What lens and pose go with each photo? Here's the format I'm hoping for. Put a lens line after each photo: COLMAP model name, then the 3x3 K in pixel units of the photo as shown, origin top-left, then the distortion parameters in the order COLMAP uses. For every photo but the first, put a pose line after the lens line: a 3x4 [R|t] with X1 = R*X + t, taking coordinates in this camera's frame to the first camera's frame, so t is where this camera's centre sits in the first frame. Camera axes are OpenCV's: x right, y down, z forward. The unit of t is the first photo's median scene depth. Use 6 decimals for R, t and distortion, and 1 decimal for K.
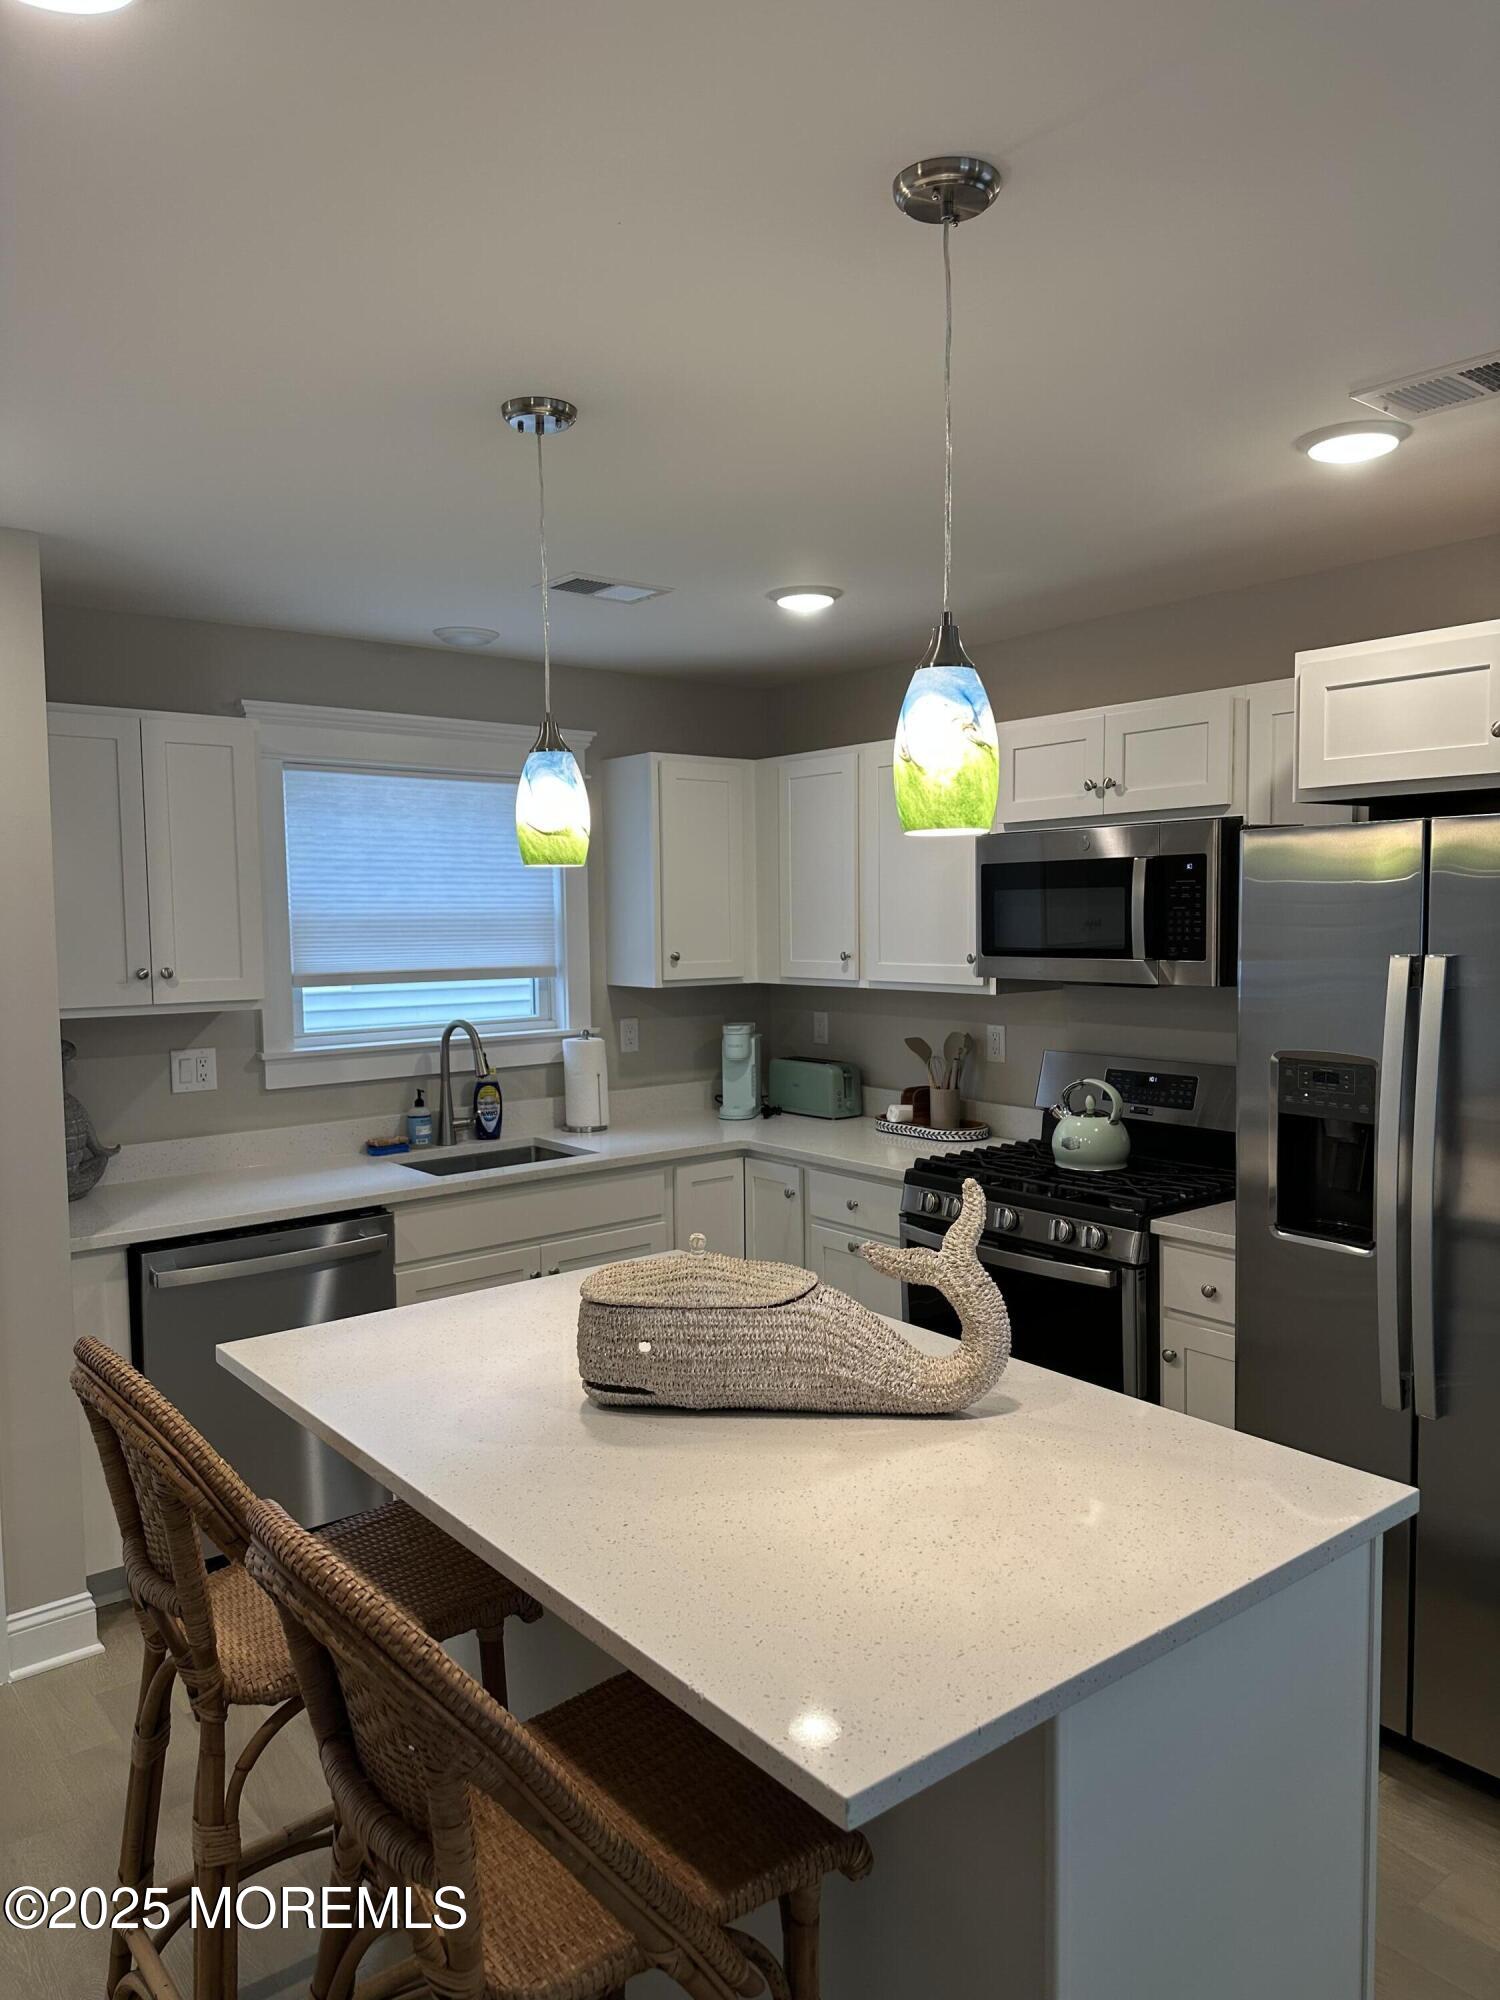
lens RADIAL K [[1416.2, 0, 747.8], [0, 1416.2, 1001.1], [0, 0, 1]] dist [0.063842, -0.009576]
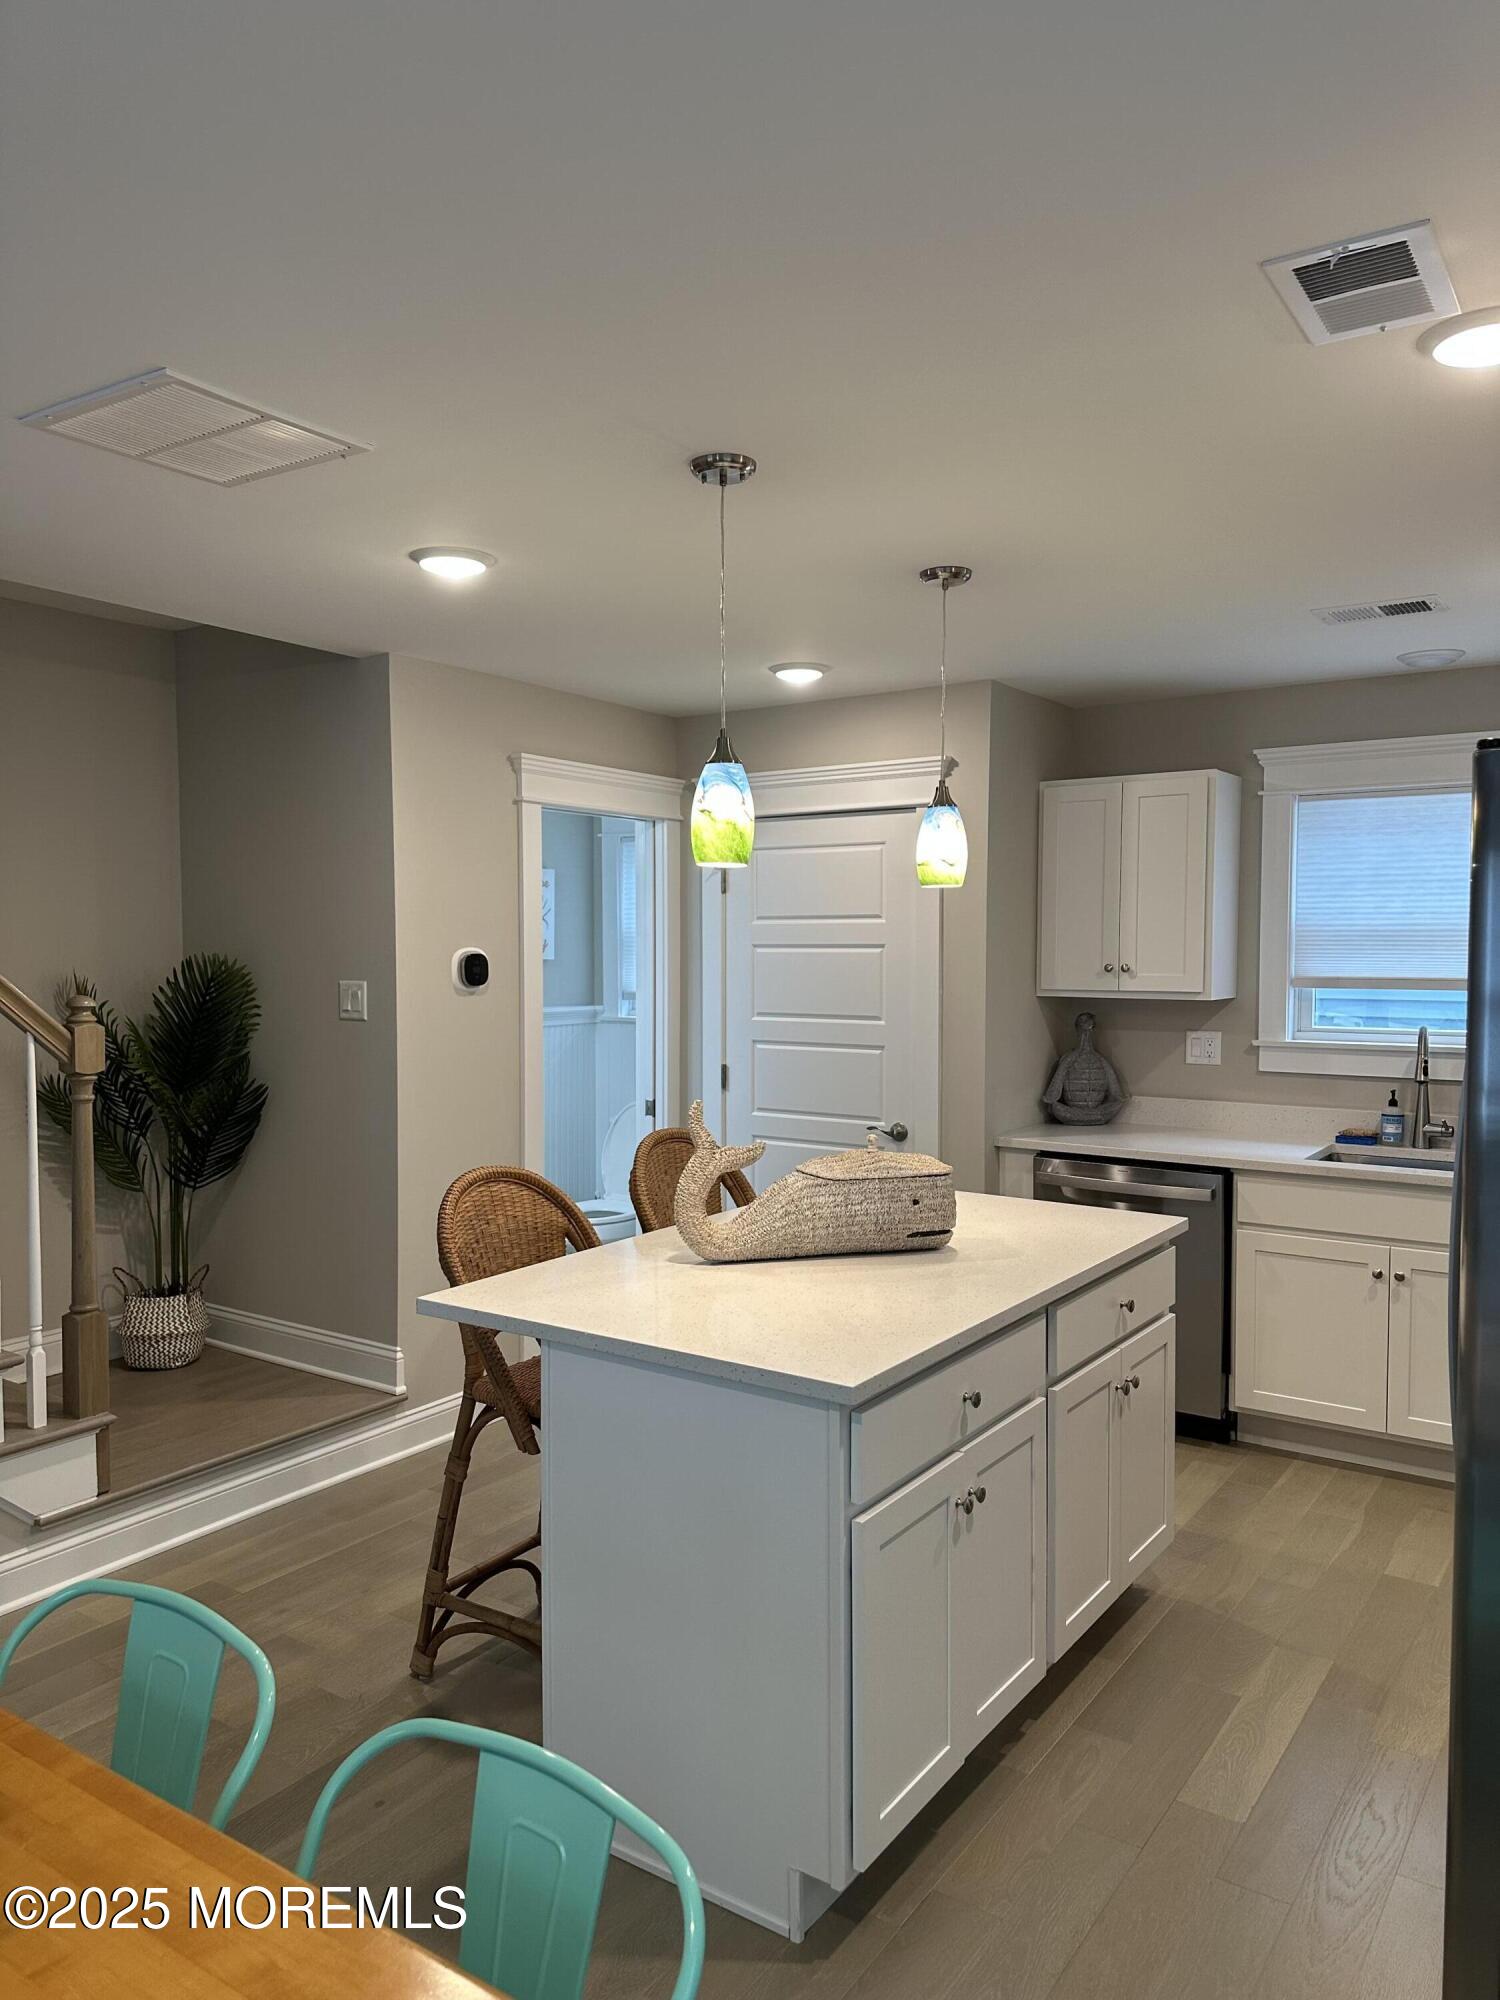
lens RADIAL K [[1416.2, 0, 753.1], [0, 1416.2, 1011.4], [0, 0, 1]] dist [0.063842, -0.009576]
pose [[0.308657, 0.060973, -0.949217, 0.635665], [-0.066903, 0.996863, 0.042279, -0.009819], [0.948818, 0.050456, 0.311768, 0.209251]]
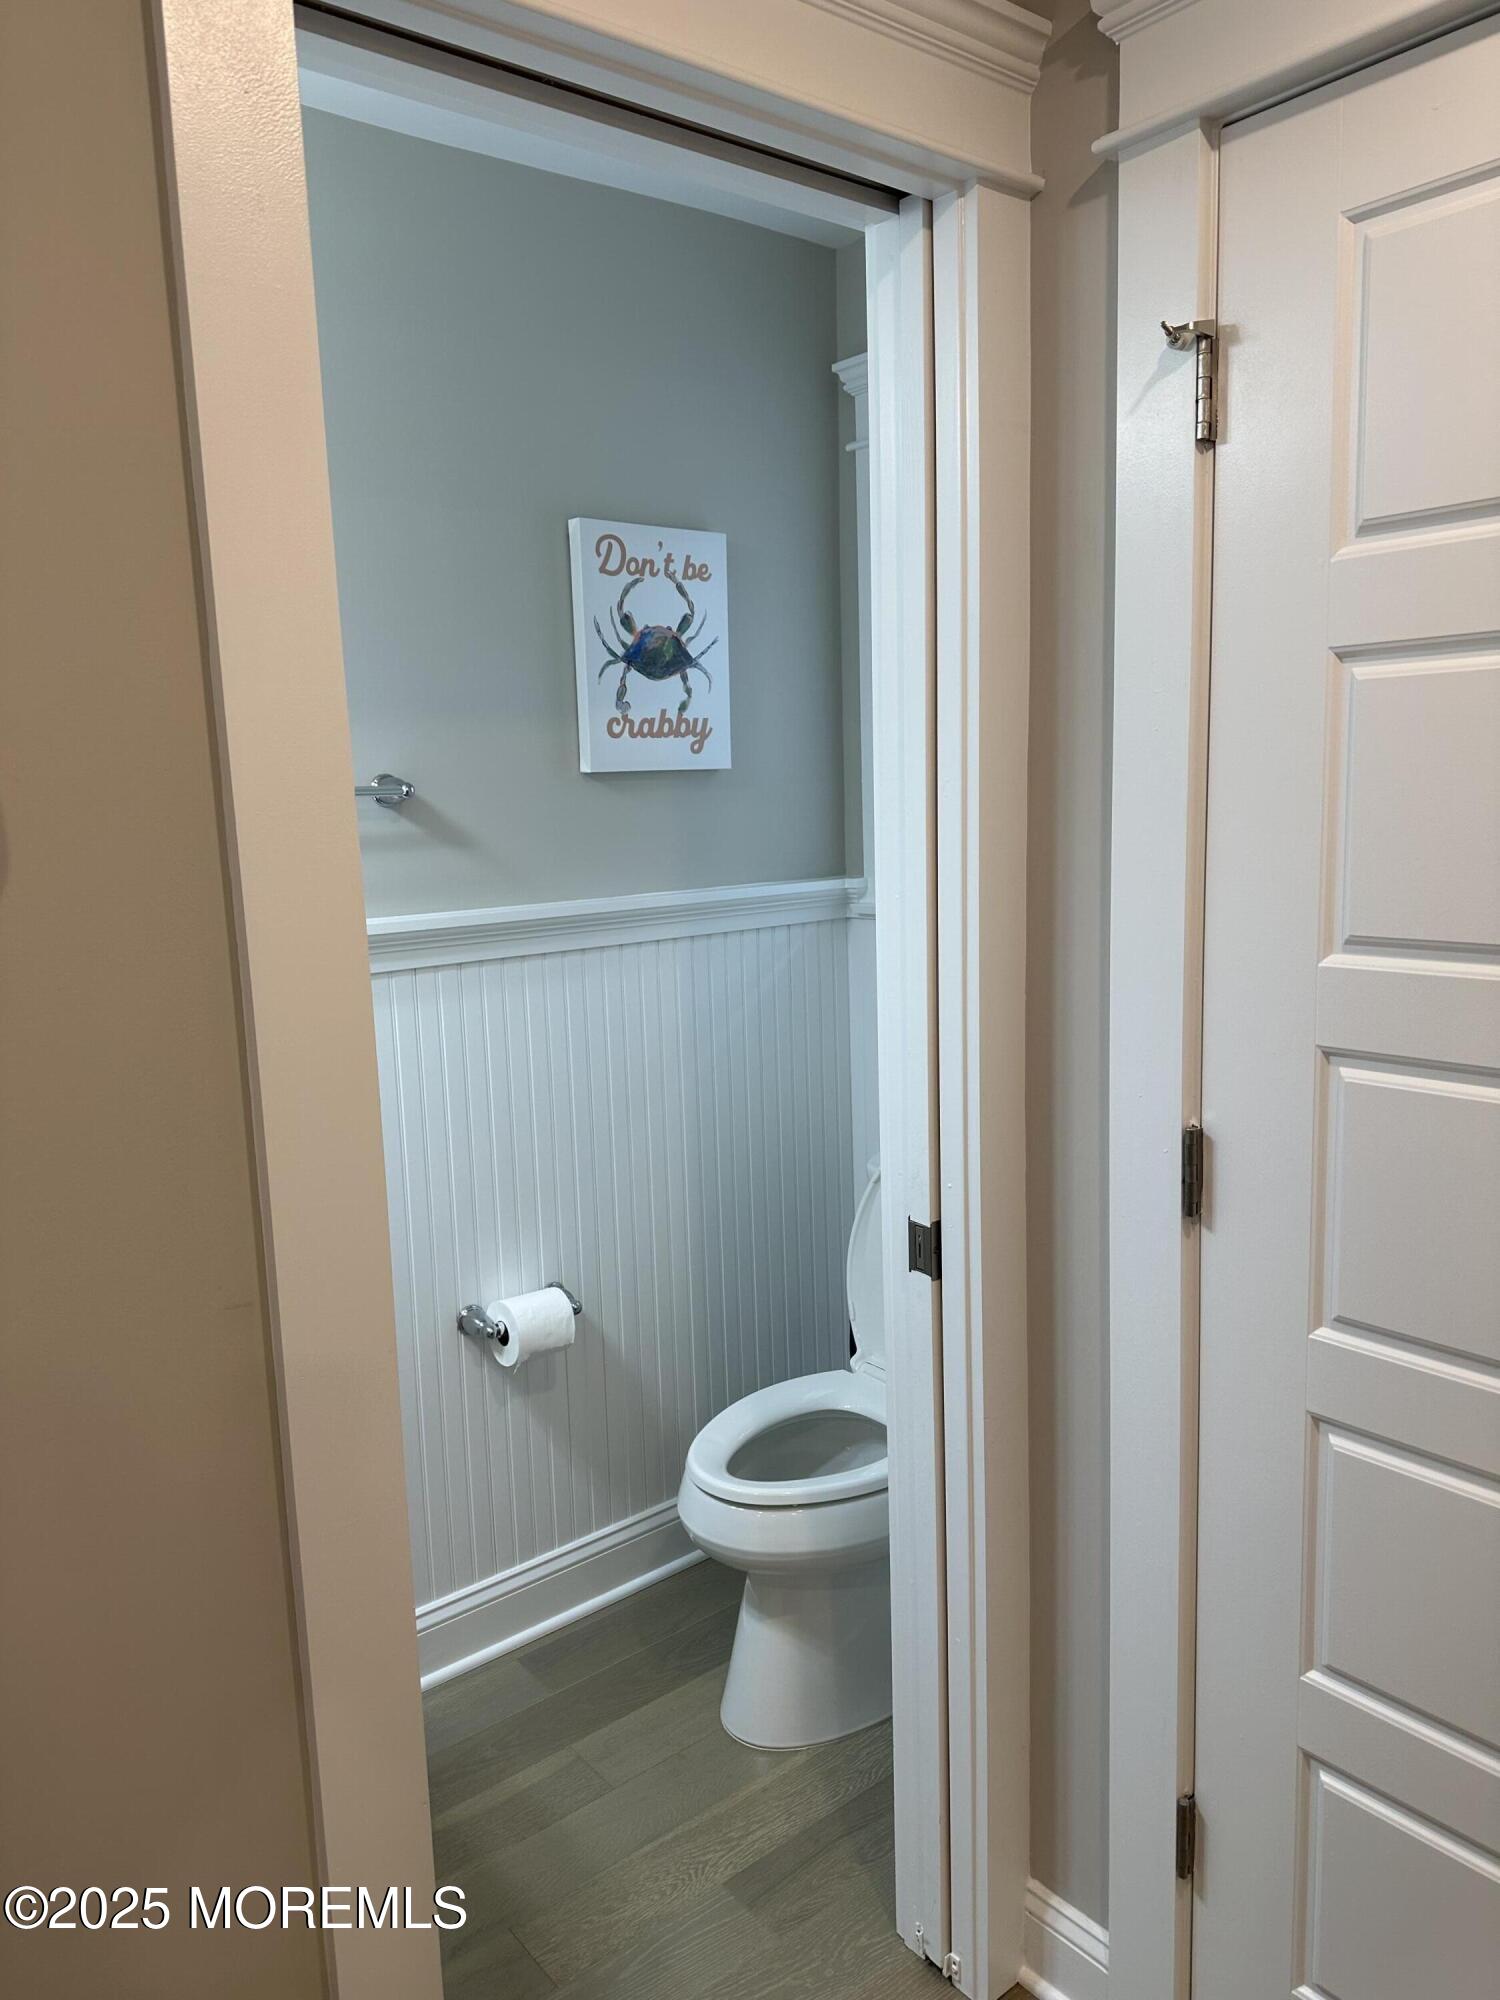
lens RADIAL K [[1416.2, 0, 744.0], [0, 1416.2, 992.9], [0, 0, 1]] dist [0.063842, -0.009576]
pose [[0.034400, 0.158117, -0.986821, -0.225385], [-0.034043, 0.987018, 0.156962, 0.011383], [0.998828, 0.028195, 0.039336, 0.455199]]
